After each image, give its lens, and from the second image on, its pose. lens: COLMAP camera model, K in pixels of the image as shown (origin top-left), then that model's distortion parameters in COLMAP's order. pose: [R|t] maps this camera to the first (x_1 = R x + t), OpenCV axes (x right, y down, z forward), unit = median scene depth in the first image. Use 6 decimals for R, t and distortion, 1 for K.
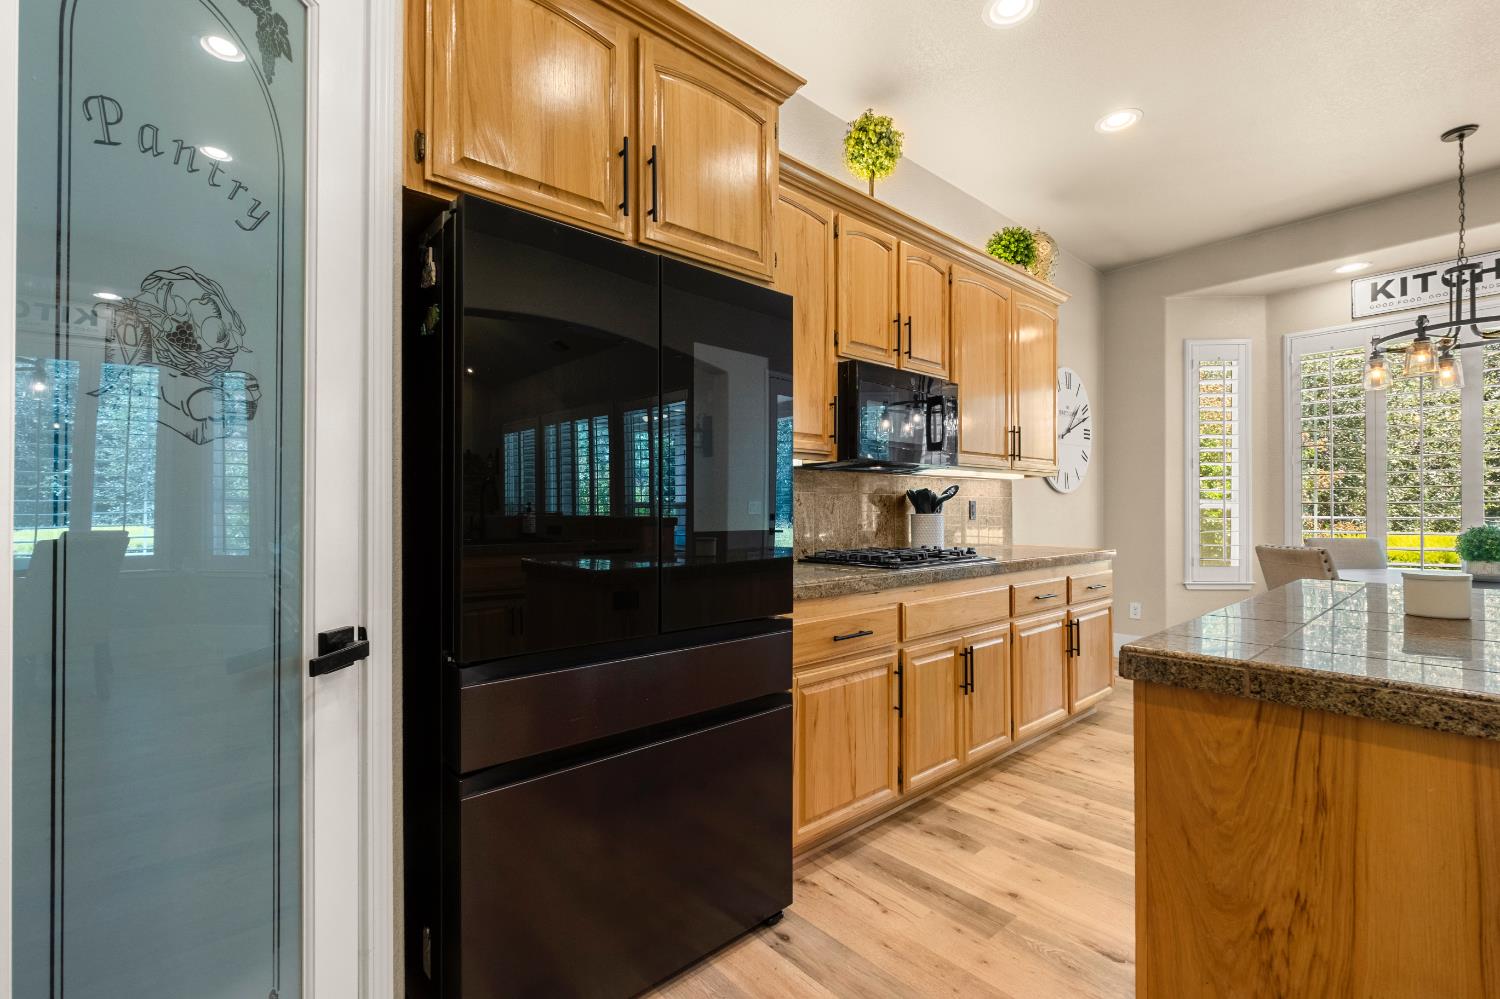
lens RADIAL K [[643.9, 0, 750.2], [0, 643.9, 512.3], [0, 0, 1]] dist [-0.006489, -0.000411]
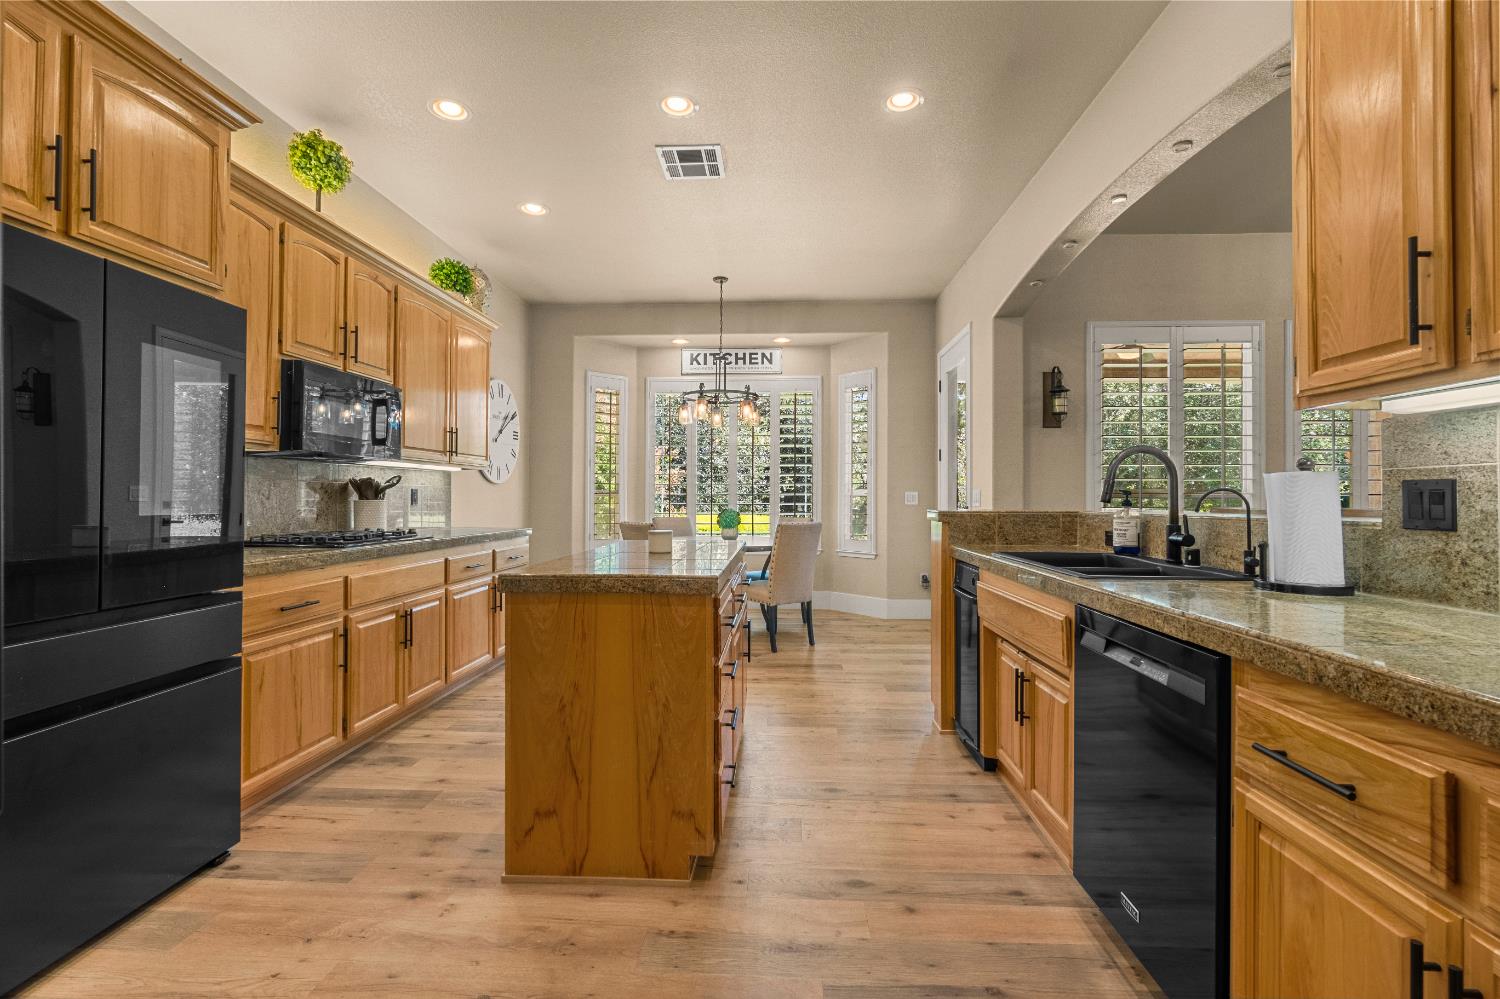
lens RADIAL K [[643.9, 0, 752.6], [0, 643.9, 492.6], [0, 0, 1]] dist [-0.006489, -0.000411]
pose [[0.687131, 0.012212, 0.726431, -0.095380], [-0.004766, 0.999913, -0.012301, -0.000238], [-0.726518, 0.004990, 0.687129, -0.298527]]
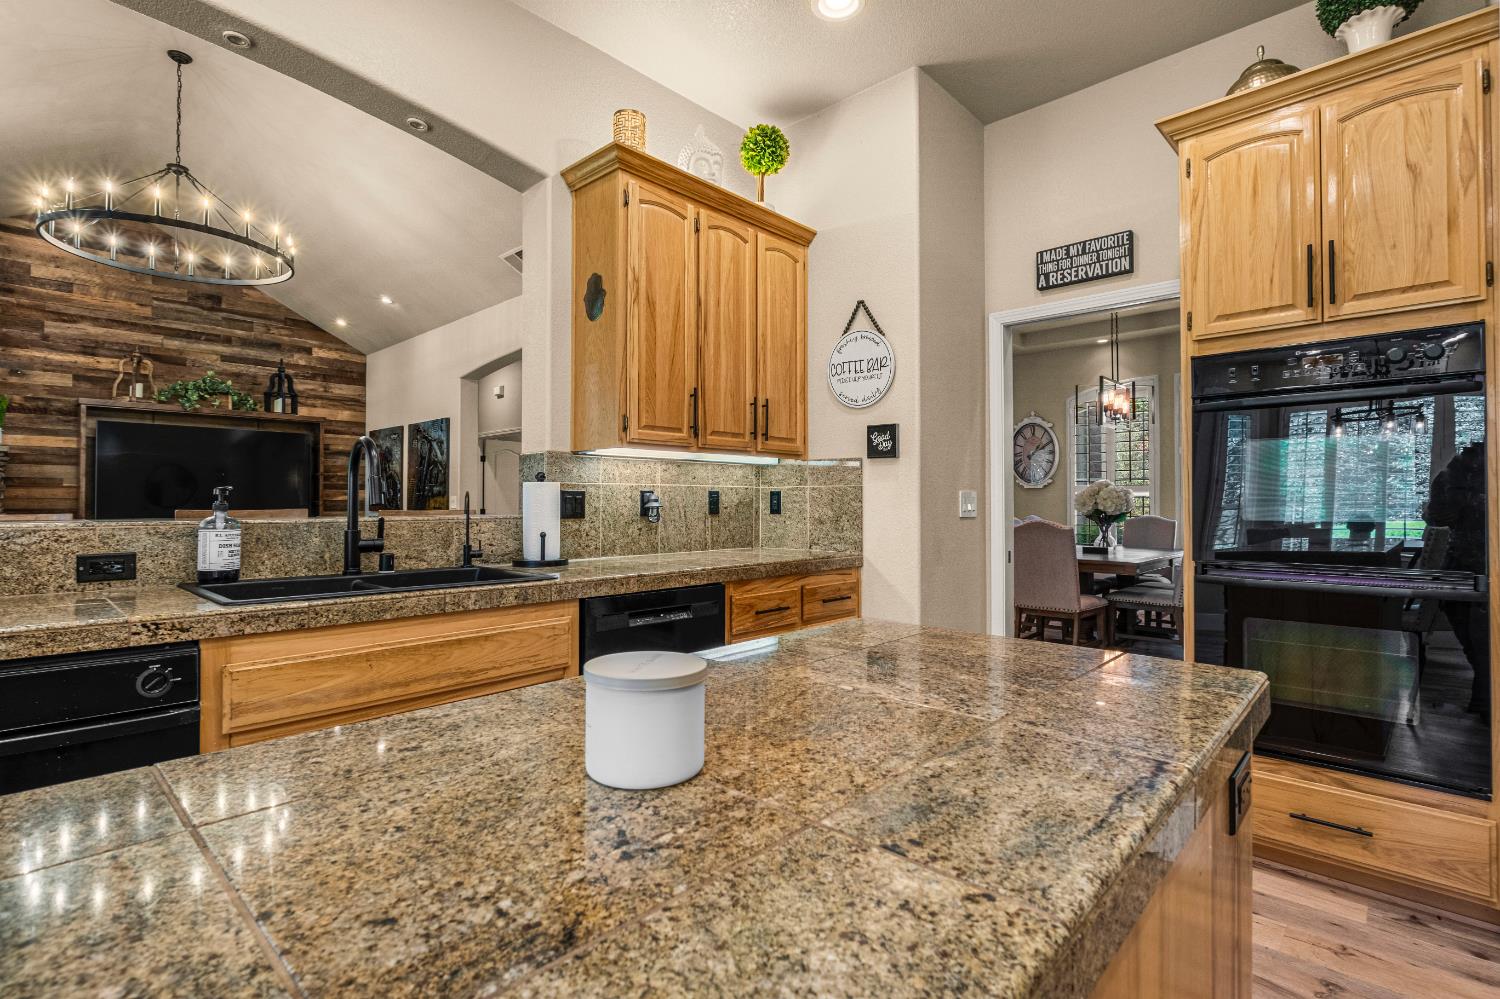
lens RADIAL K [[698.7, 0, 746.9], [0, 698.7, 493.1], [0, 0, 1]] dist [-0.017804, -0.000143]
pose [[-0.993858, 0.002063, -0.110639, 0.531621], [0.003637, 0.999895, -0.014022, -0.000518], [0.110599, -0.014338, -0.993762, 0.707569]]
